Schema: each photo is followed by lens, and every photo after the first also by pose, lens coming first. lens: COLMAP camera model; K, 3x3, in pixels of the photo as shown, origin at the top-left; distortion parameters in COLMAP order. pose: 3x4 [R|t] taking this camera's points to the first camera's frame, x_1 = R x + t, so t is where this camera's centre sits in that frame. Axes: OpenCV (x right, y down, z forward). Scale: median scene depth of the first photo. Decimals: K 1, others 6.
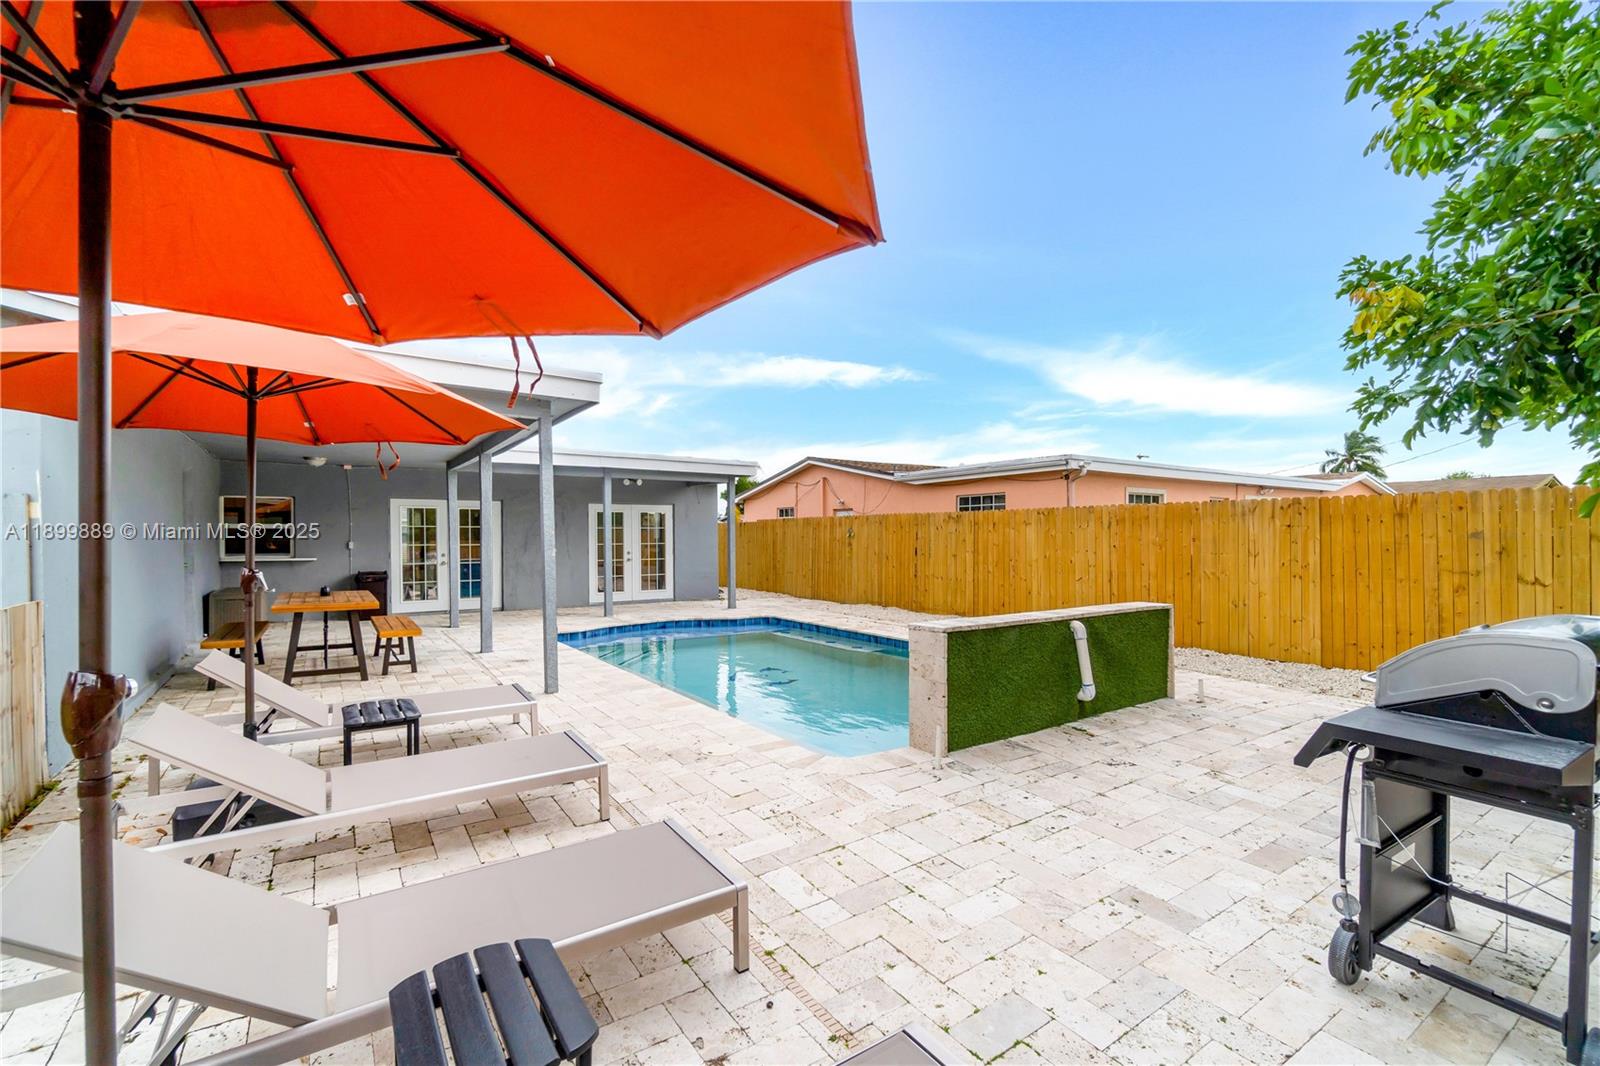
lens RADIAL K [[703.3, 0, 783.5], [0, 703.3, 534.8], [0, 0, 1]] dist [0.001504, -0.000372]
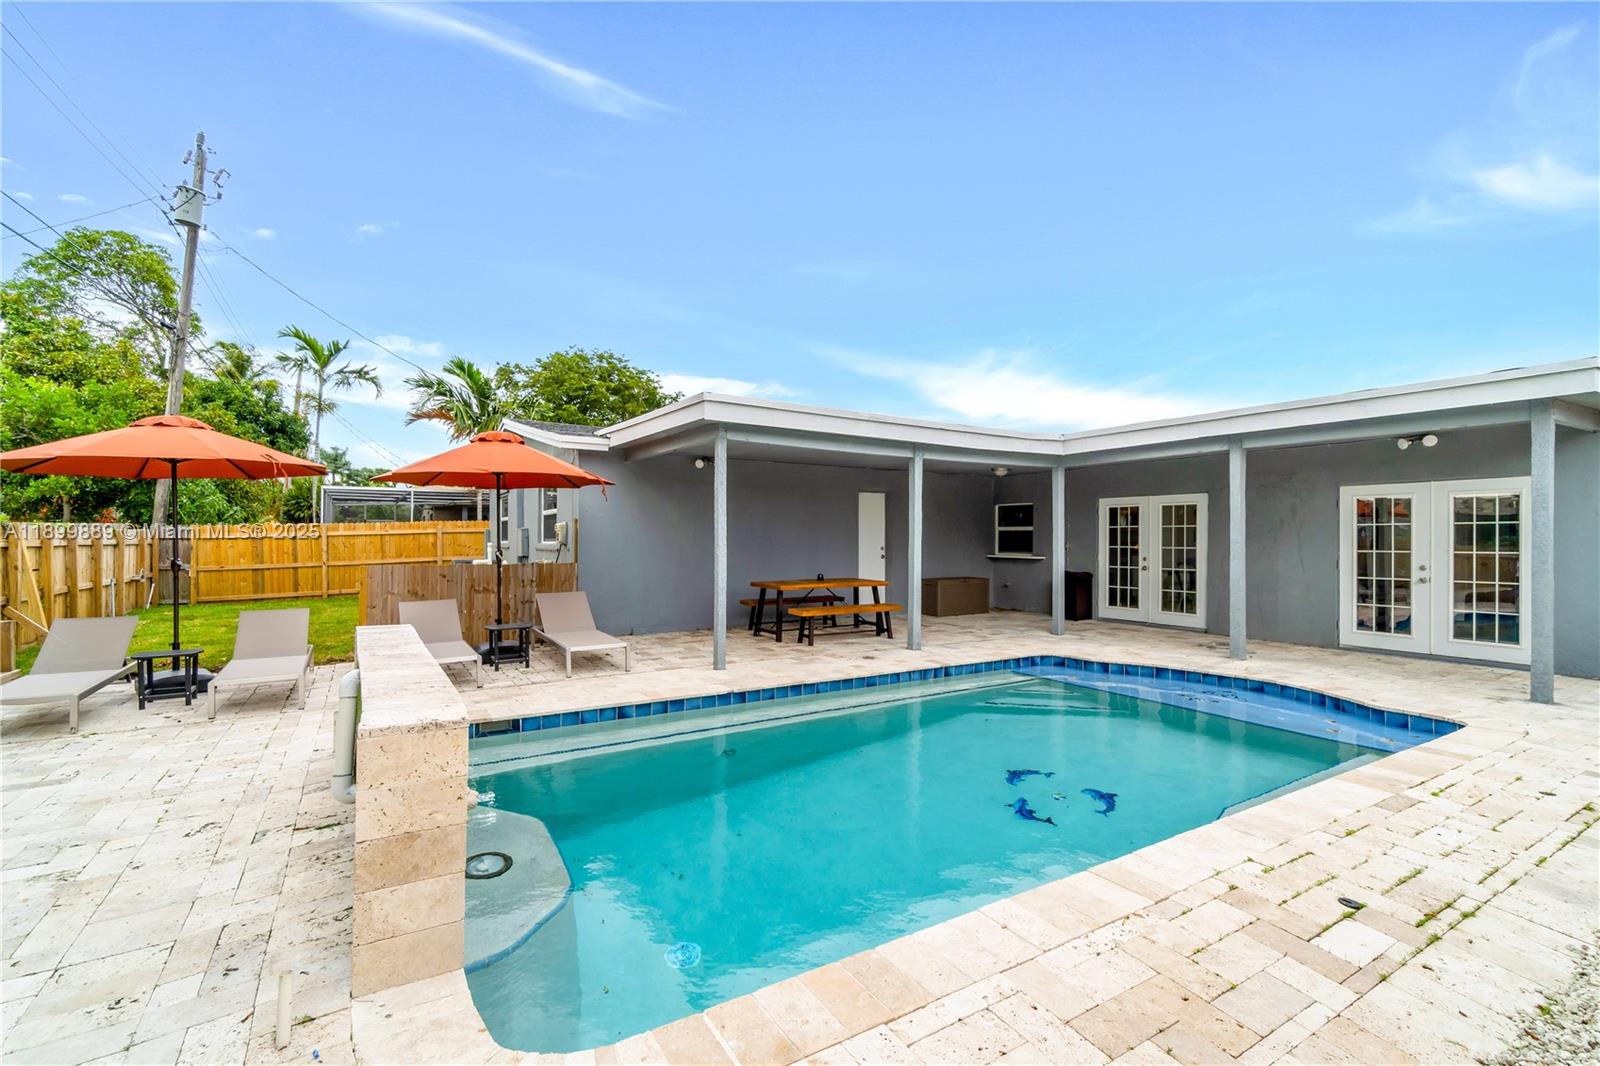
lens RADIAL K [[703.3, 0, 782.8], [0, 703.3, 539.6], [0, 0, 1]] dist [0.001504, -0.000372]
pose [[-0.052617, 0.003470, -0.998609, 0.491898], [0.002977, 0.999990, 0.003318, 0.000430], [0.998610, -0.002798, -0.052627, 0.675860]]
